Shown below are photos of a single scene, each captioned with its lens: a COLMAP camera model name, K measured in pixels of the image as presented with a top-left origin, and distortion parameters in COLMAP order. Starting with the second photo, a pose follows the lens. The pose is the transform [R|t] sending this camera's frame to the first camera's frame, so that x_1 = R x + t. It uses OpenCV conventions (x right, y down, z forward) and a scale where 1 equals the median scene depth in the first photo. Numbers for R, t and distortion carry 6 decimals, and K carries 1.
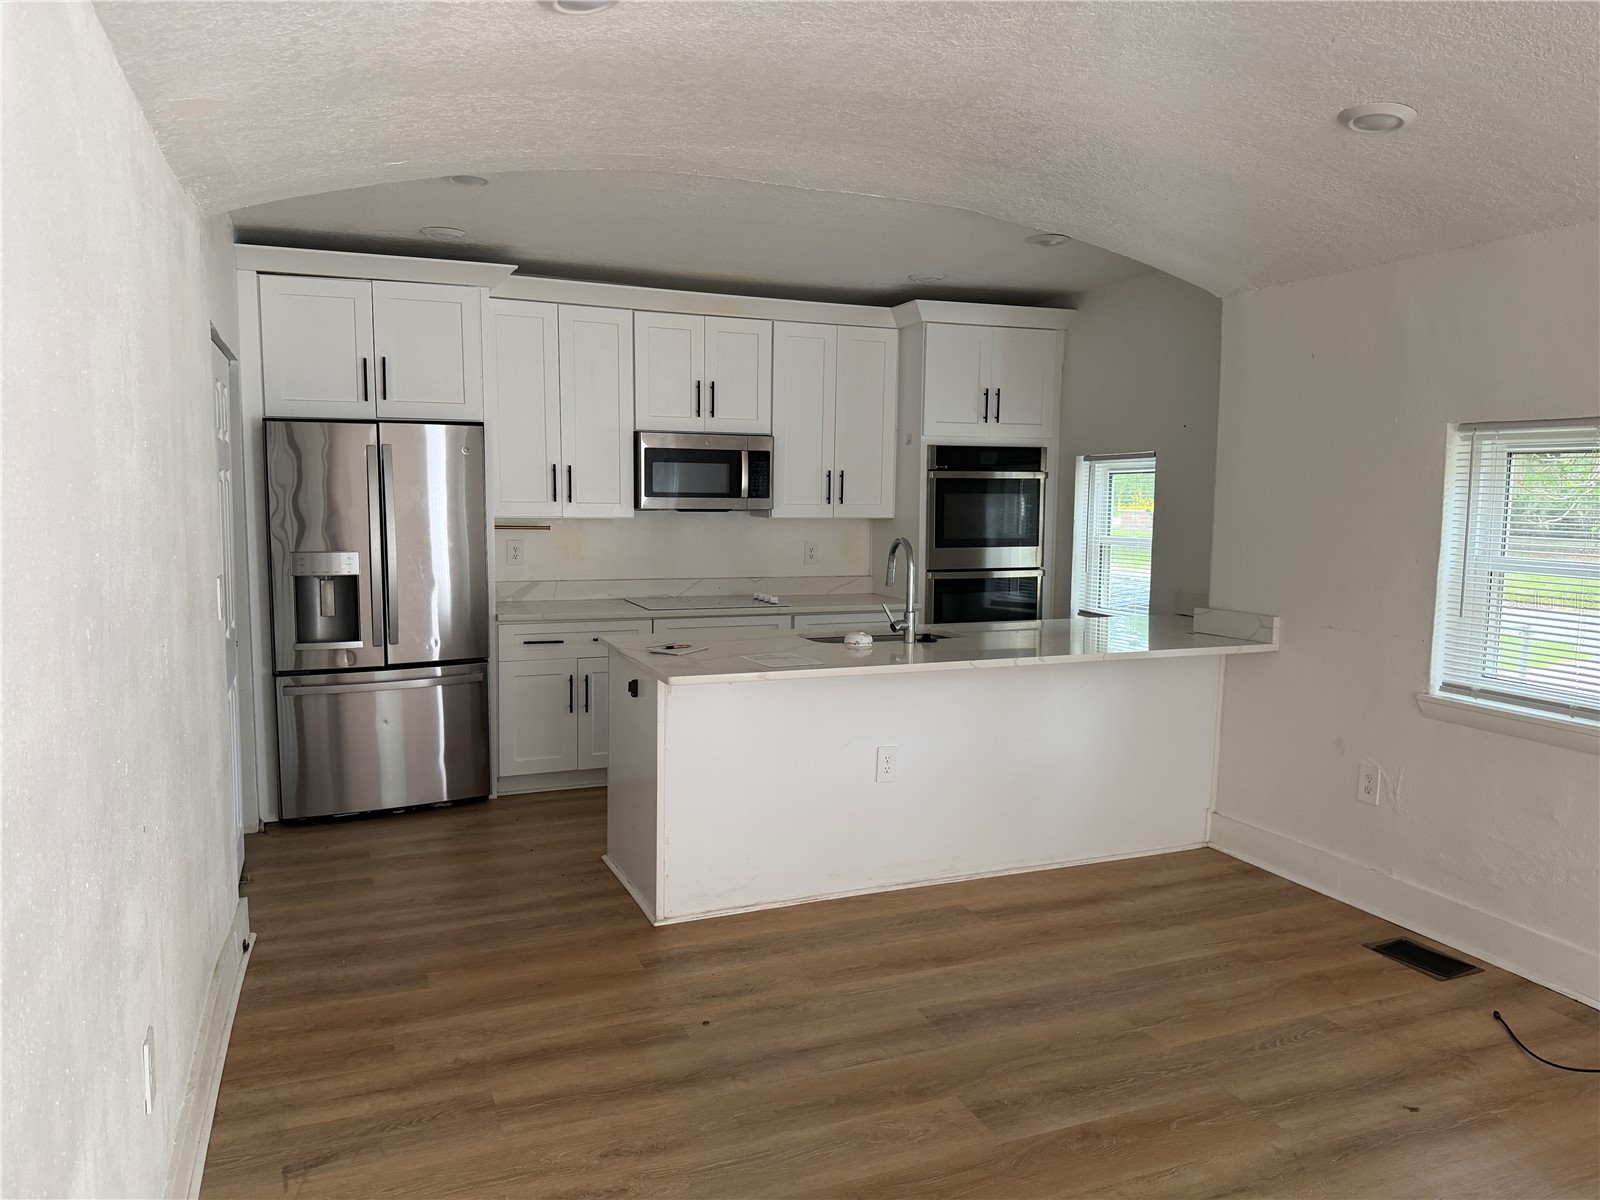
lens RADIAL K [[1120.7, 0, 788.7], [0, 1120.7, 603.8], [0, 0, 1]] dist [0.053253, -0.077616]
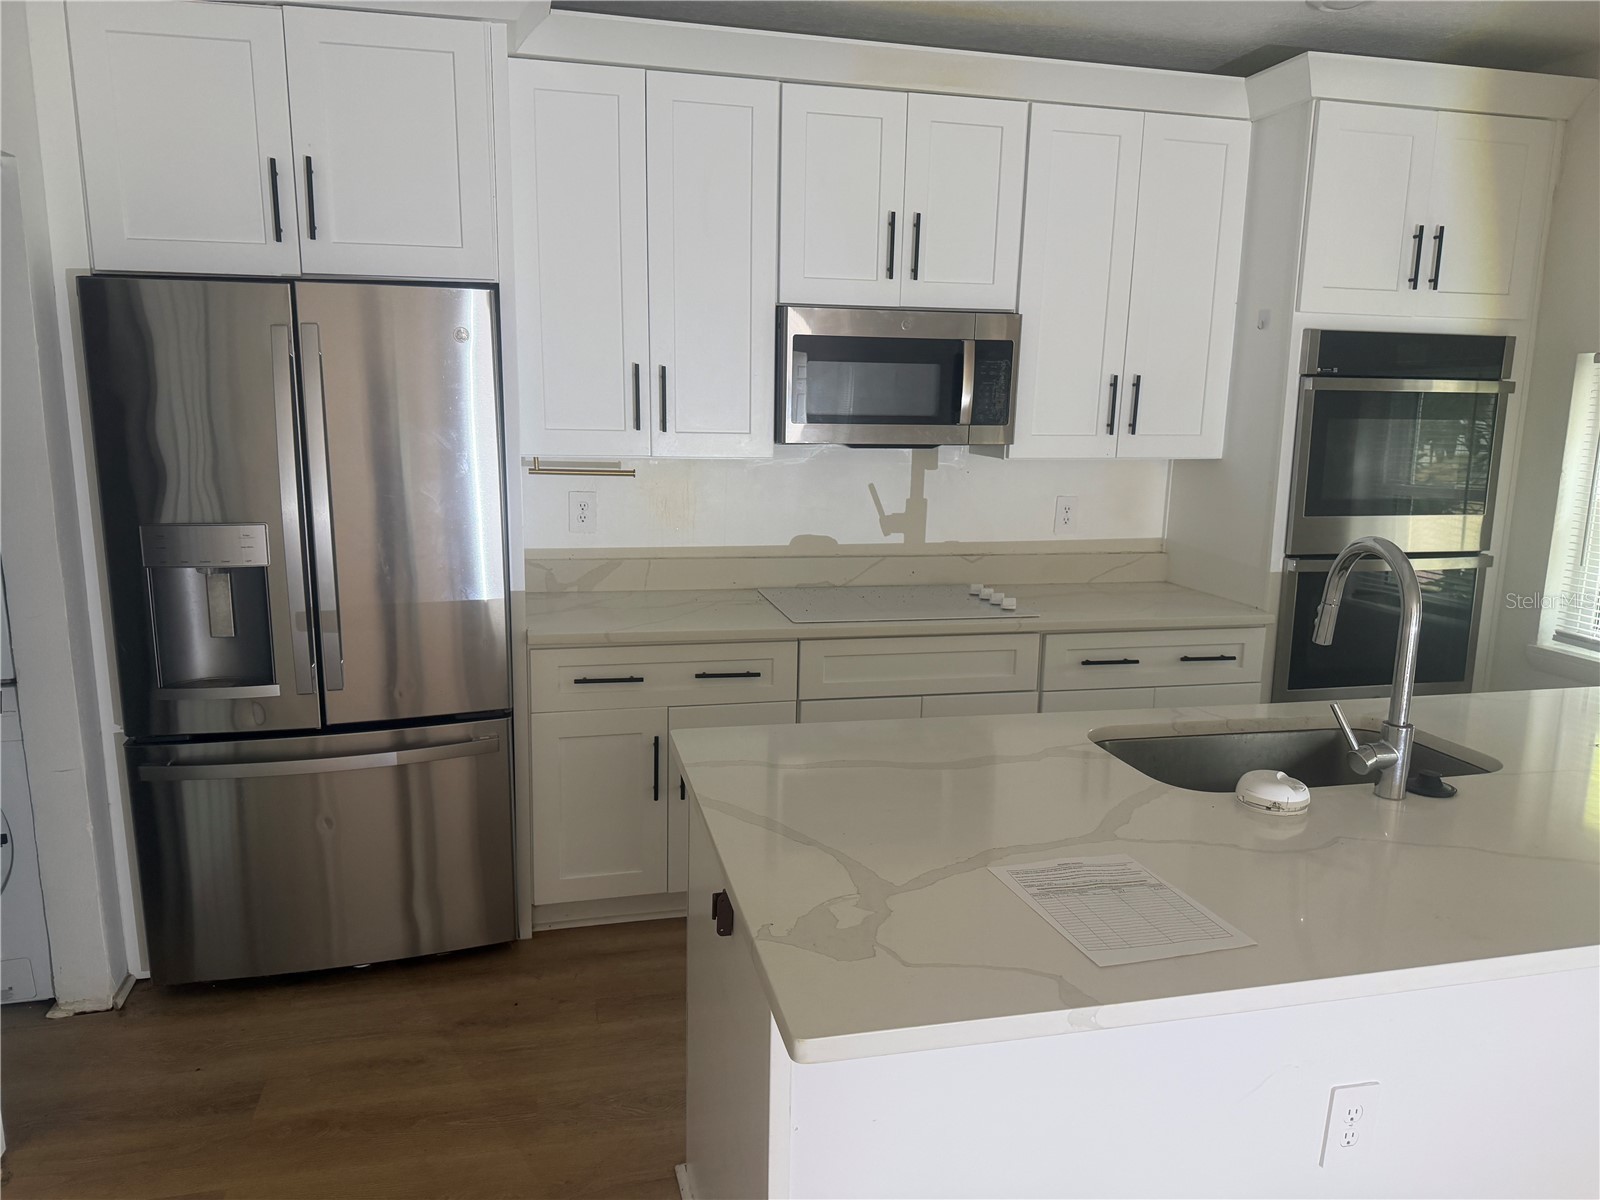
lens RADIAL K [[1120.7, 0, 800.9], [0, 1120.7, 622.0], [0, 0, 1]] dist [0.053253, -0.077616]
pose [[0.989666, 0.036548, -0.138654, -0.049129], [-0.022905, 0.994849, 0.098742, -0.060997], [0.141549, -0.094546, 0.985406, 0.511597]]
